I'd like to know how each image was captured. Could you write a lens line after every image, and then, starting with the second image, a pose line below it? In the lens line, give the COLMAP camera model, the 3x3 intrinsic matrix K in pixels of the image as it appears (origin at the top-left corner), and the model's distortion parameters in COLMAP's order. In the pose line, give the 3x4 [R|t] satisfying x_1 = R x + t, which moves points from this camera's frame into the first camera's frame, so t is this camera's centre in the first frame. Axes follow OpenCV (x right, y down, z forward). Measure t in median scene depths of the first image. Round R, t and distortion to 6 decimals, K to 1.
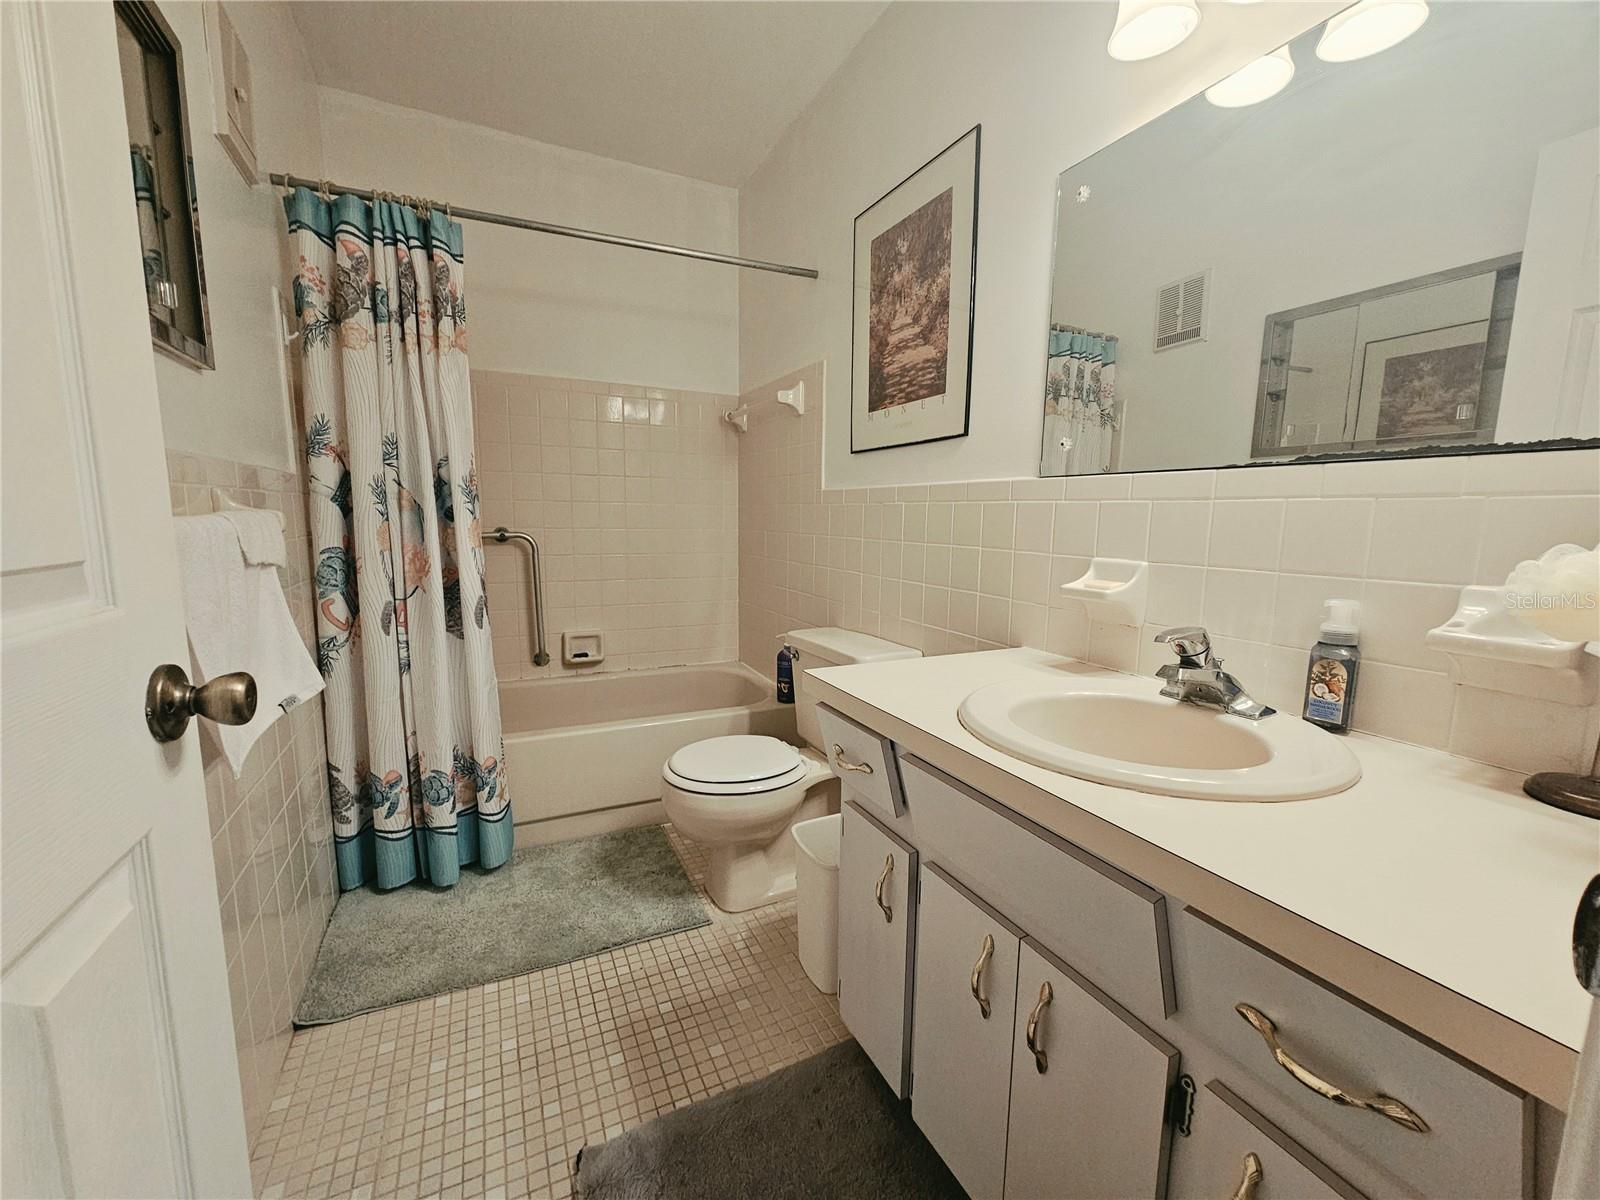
lens RADIAL K [[655.5, 0, 799.0], [0, 655.5, 603.3], [0, 0, 1]] dist [0.000052, -0.001093]
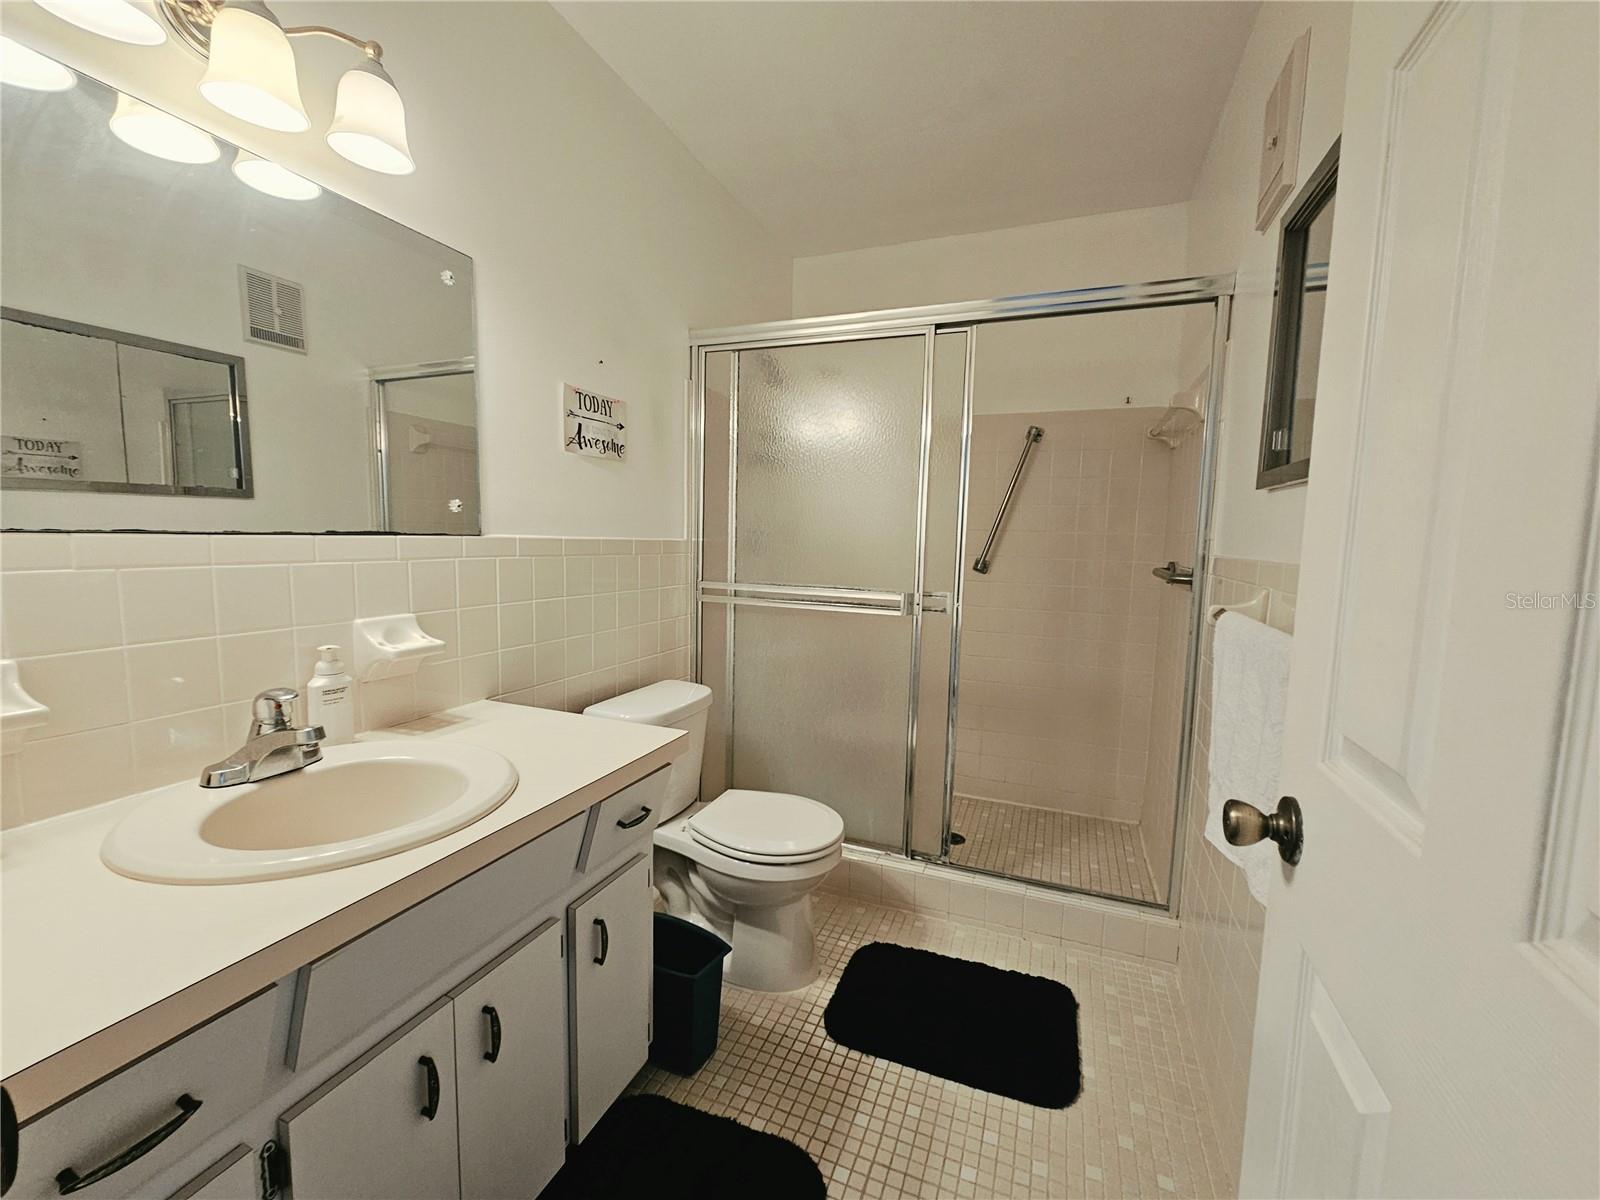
lens RADIAL K [[655.5, 0, 802.3], [0, 655.5, 603.3], [0, 0, 1]] dist [0.000052, -0.001093]
pose [[-0.667962, -0.094468, 0.738175, -0.918944], [0.072861, 0.978843, 0.191199, -0.341796], [-0.740620, 0.181498, -0.646947, 1.600499]]
